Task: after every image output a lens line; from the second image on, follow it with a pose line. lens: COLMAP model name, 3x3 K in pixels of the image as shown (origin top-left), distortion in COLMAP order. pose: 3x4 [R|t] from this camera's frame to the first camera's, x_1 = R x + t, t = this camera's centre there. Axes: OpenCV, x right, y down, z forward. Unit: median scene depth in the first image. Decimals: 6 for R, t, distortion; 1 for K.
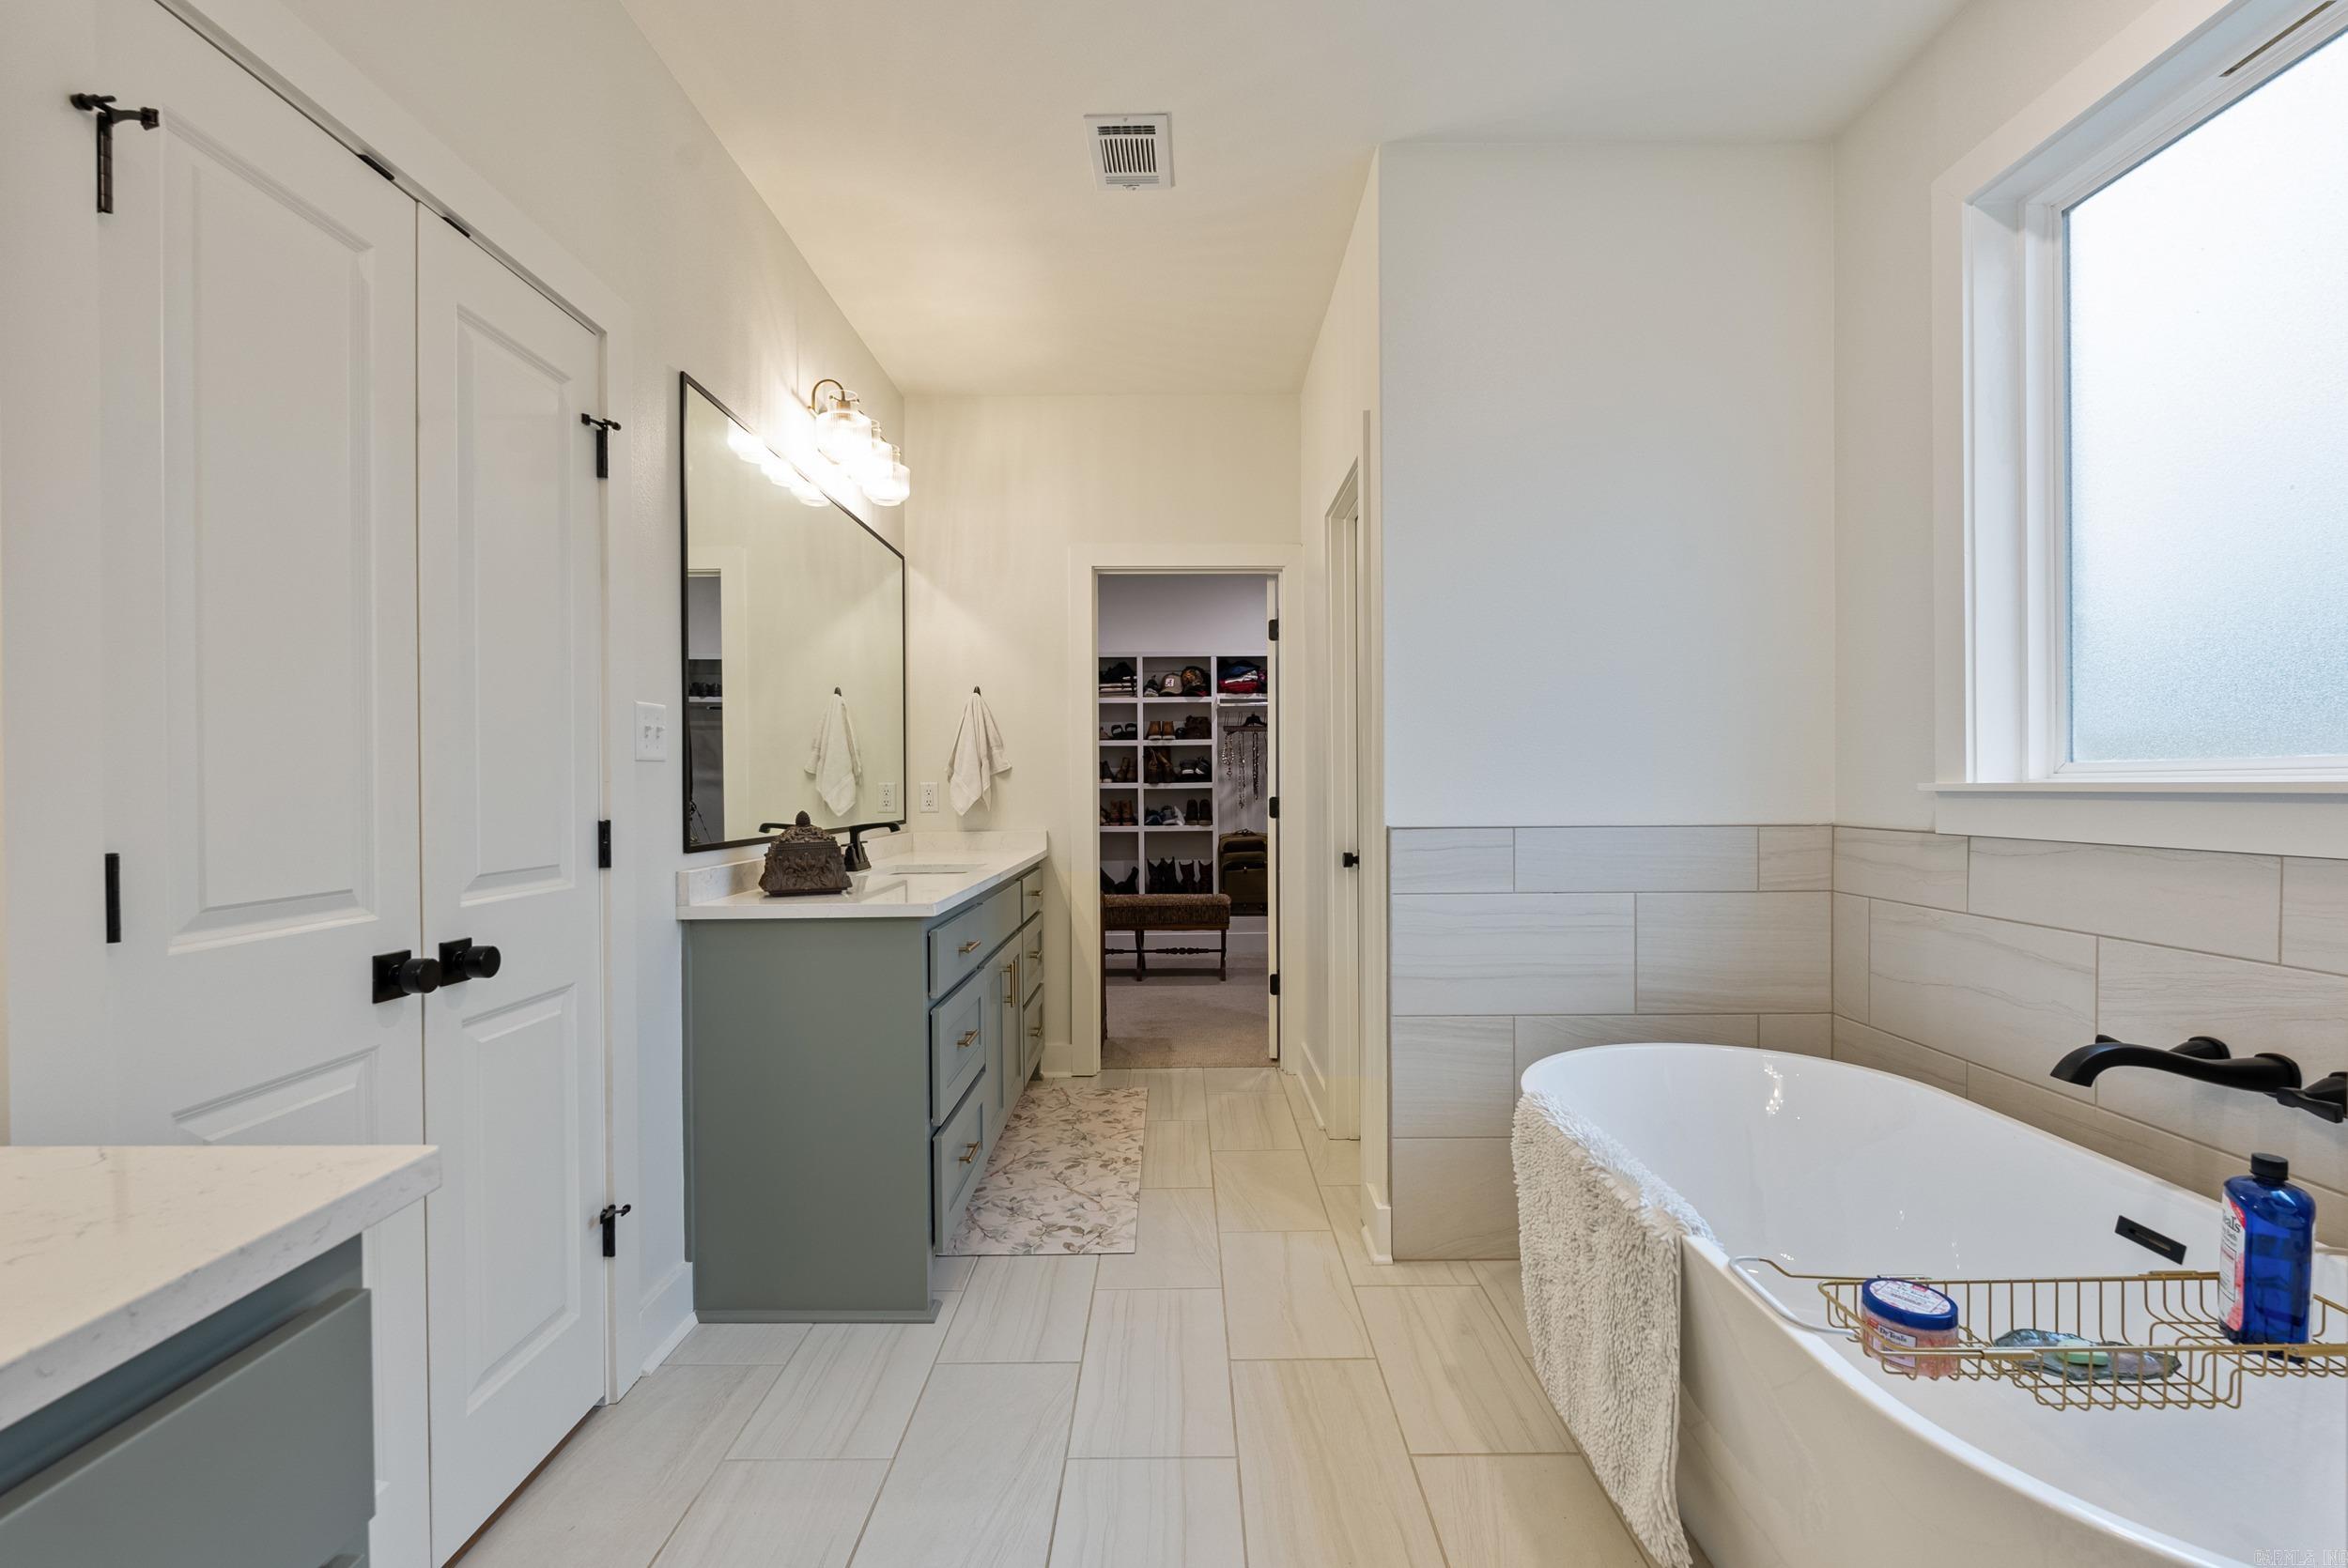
lens RADIAL K [[1036.2, 0, 1173.7], [0, 1036.2, 788.5], [0, 0, 1]] dist [-0.006812, 0.001057]
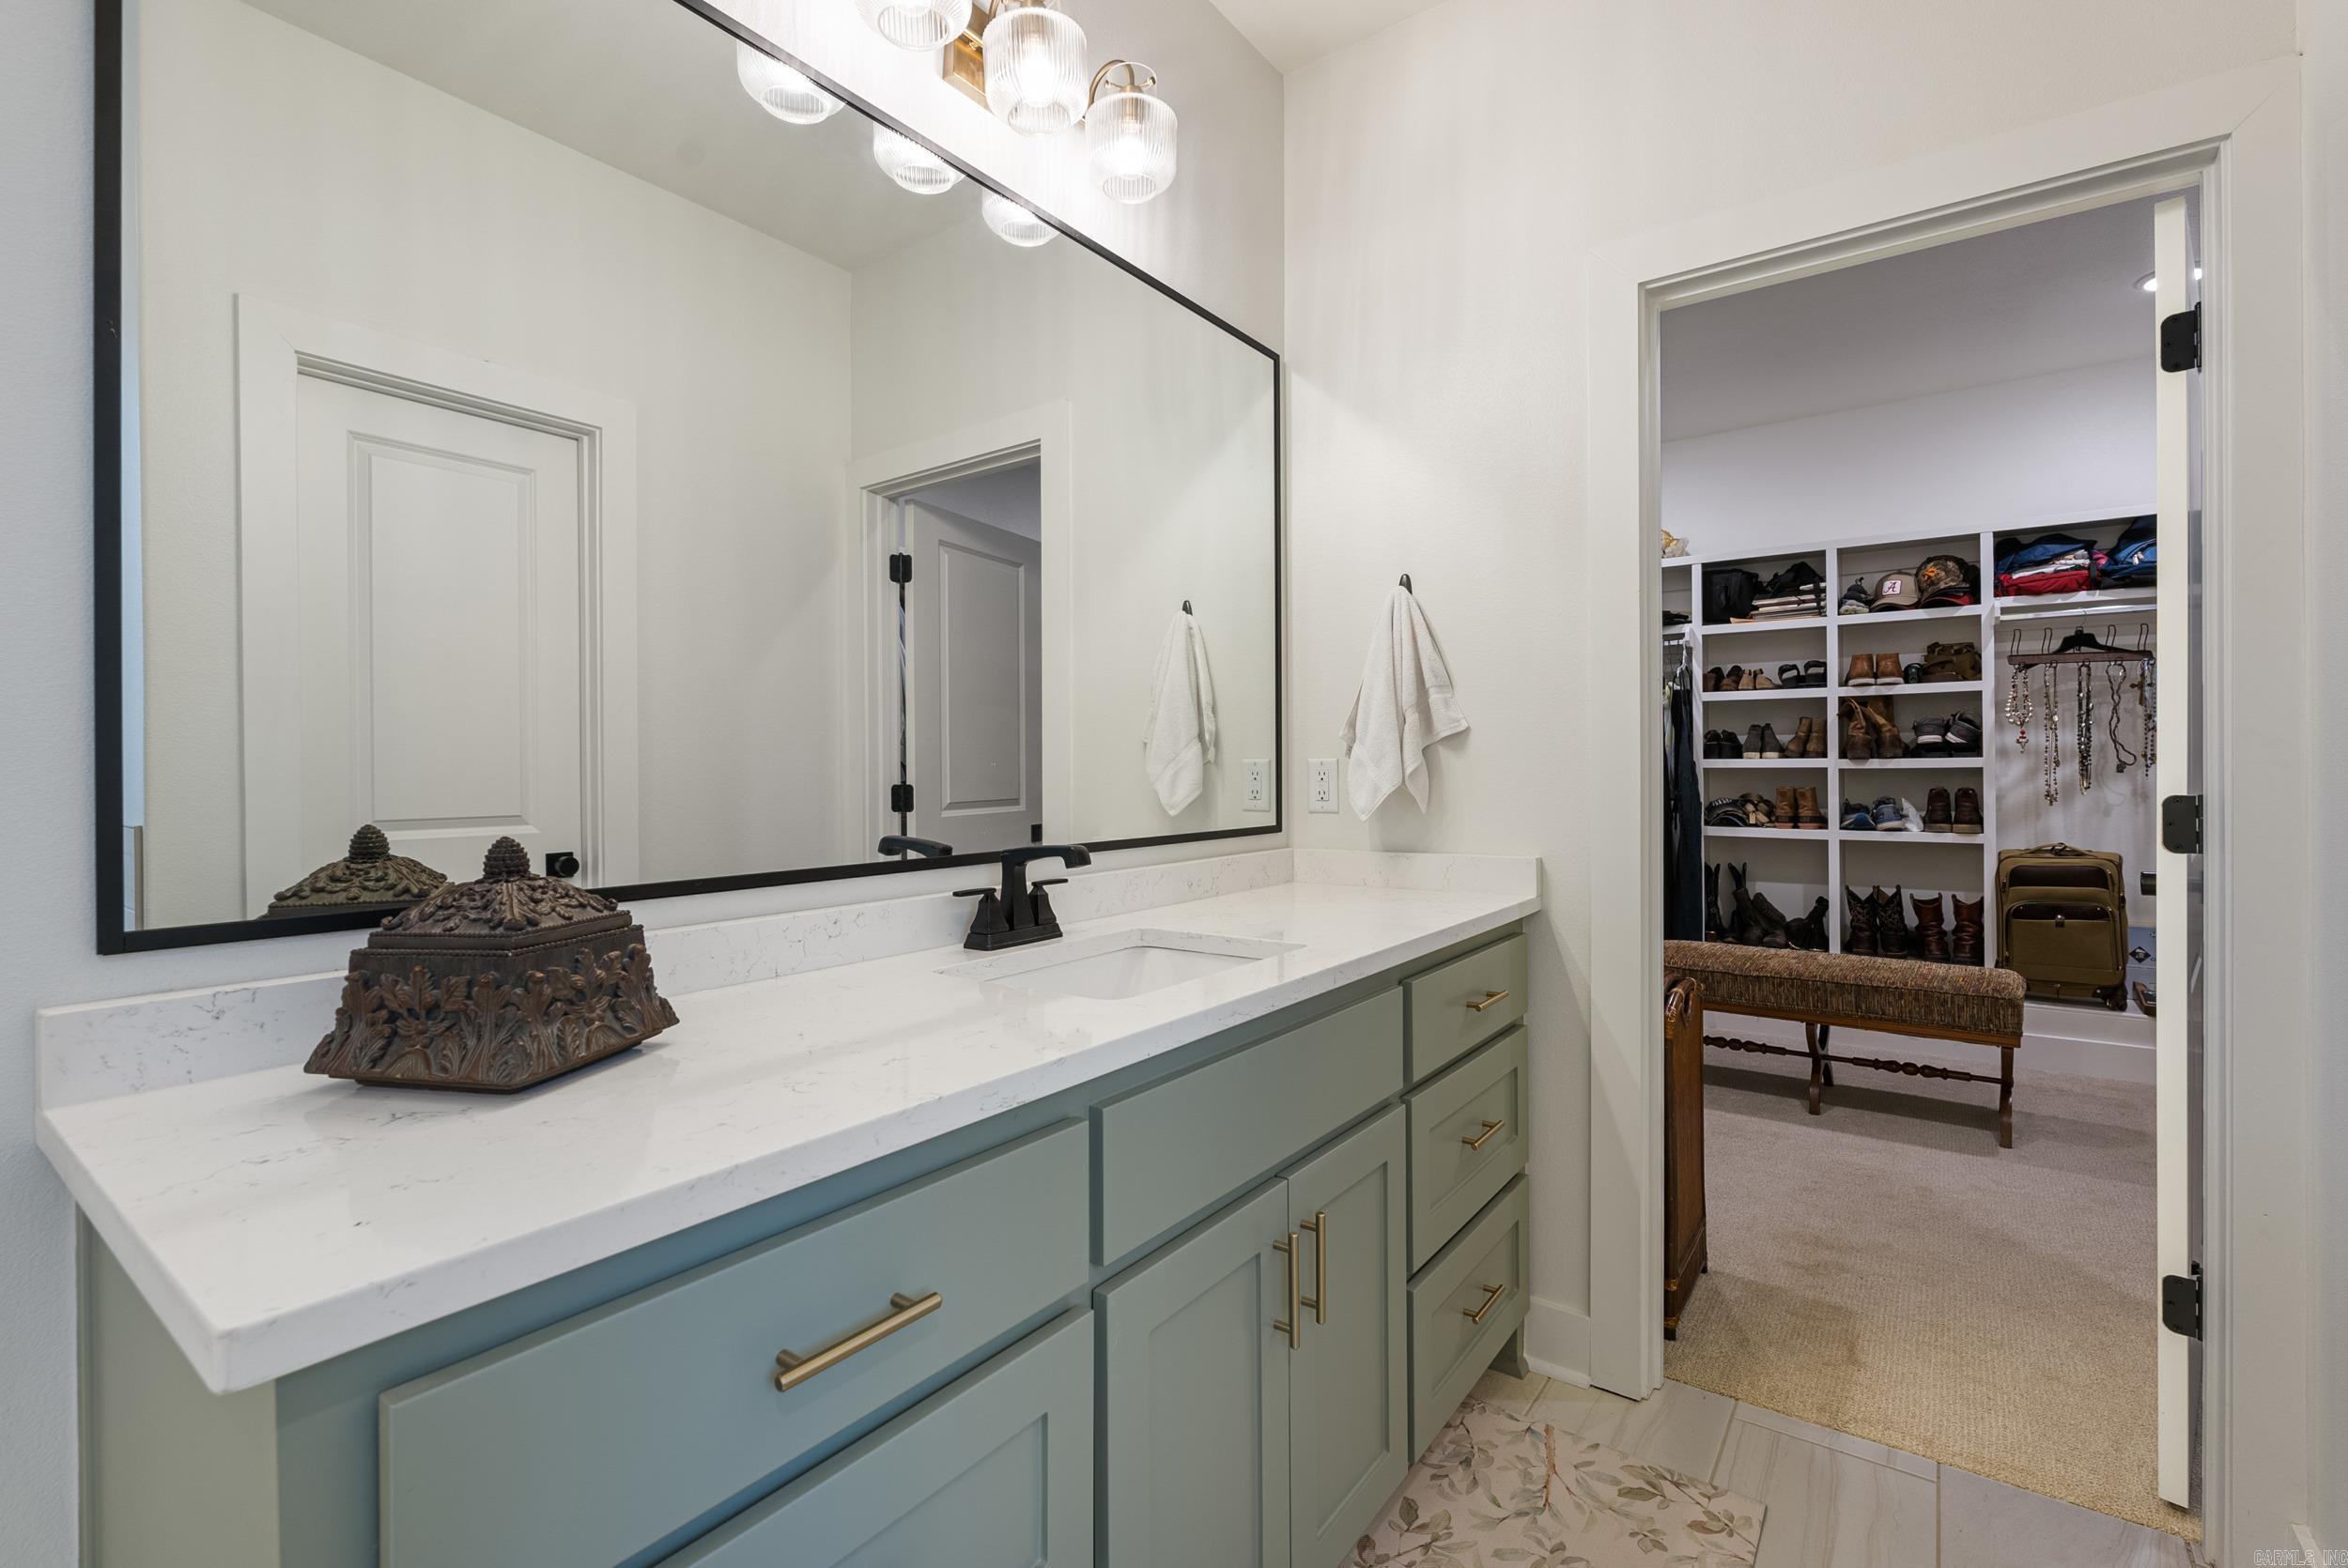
lens RADIAL K [[1036.2, 0, 1172.6], [0, 1036.2, 765.6], [0, 0, 1]] dist [-0.006812, 0.001057]
pose [[0.806259, 0.002143, -0.591558, 0.014525], [-0.001738, 0.999998, 0.001255, -0.001422], [0.591559, 0.000016, 0.806261, 0.297097]]
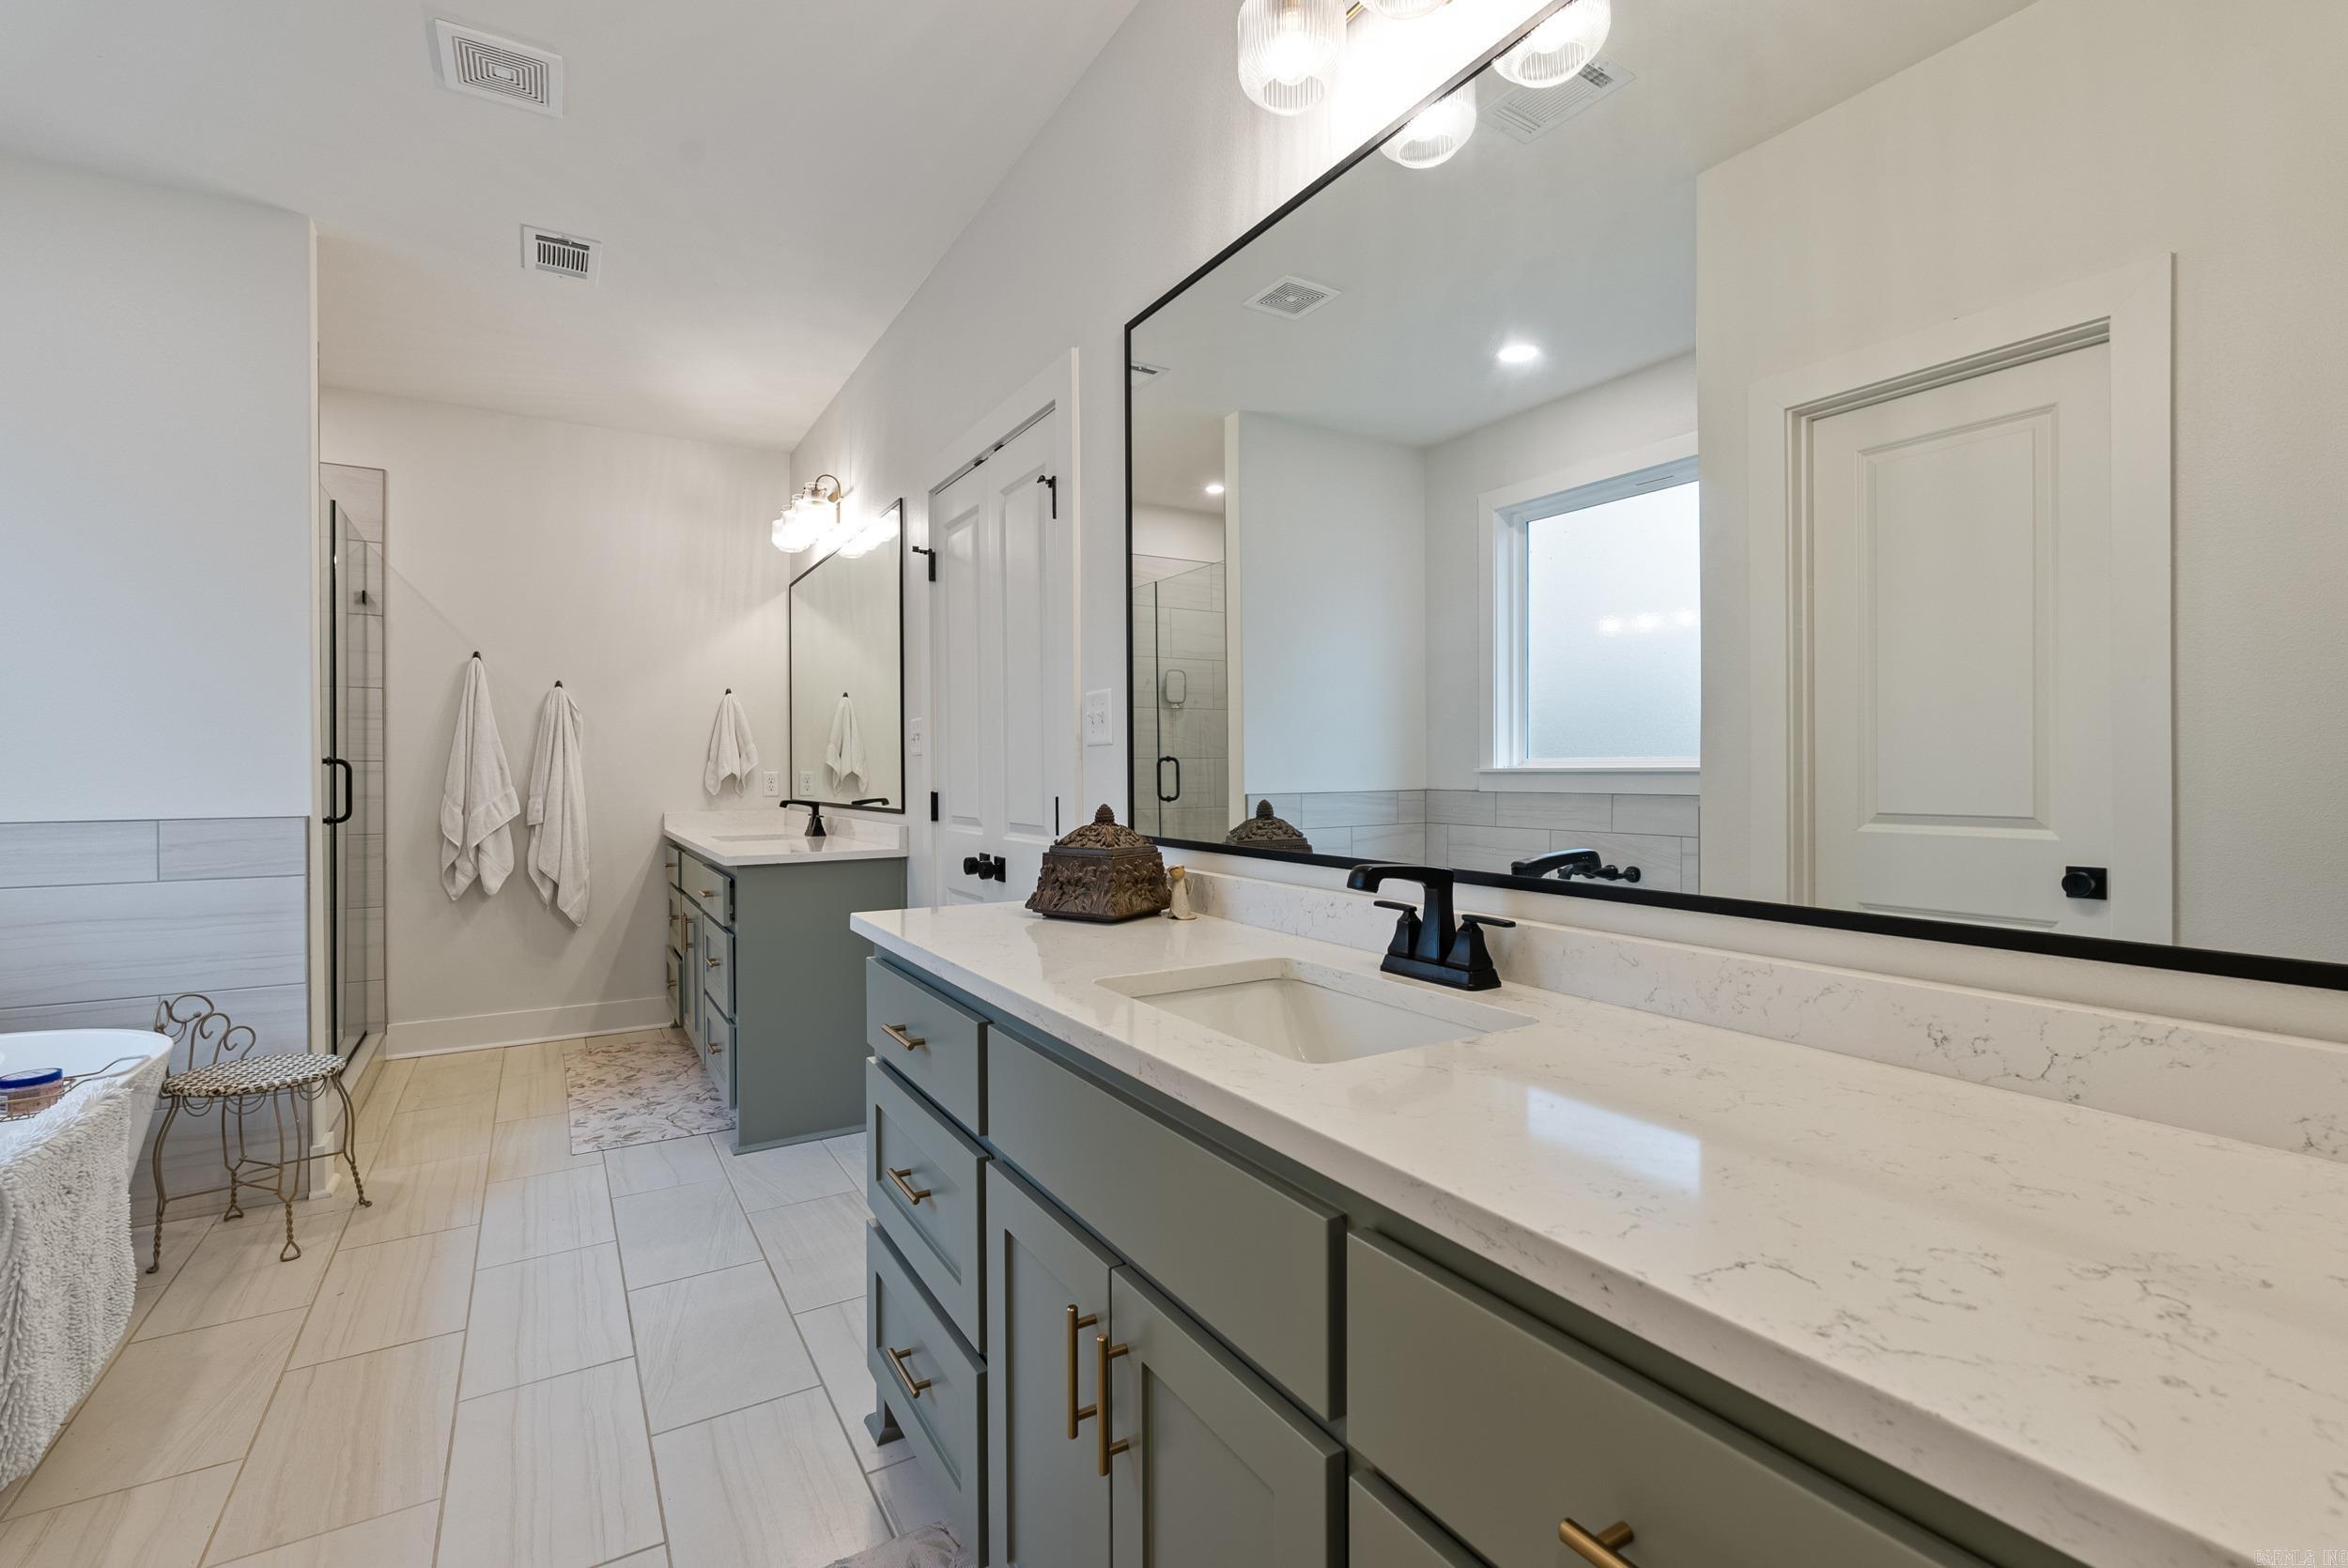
lens RADIAL K [[1036.2, 0, 1172.8], [0, 1036.2, 779.0], [0, 0, 1]] dist [-0.006812, 0.001057]
pose [[-0.855063, 0.003250, -0.518513, -0.004631], [-0.006521, 0.999834, 0.017021, -0.009167], [0.518483, 0.017936, -0.854900, 1.064825]]
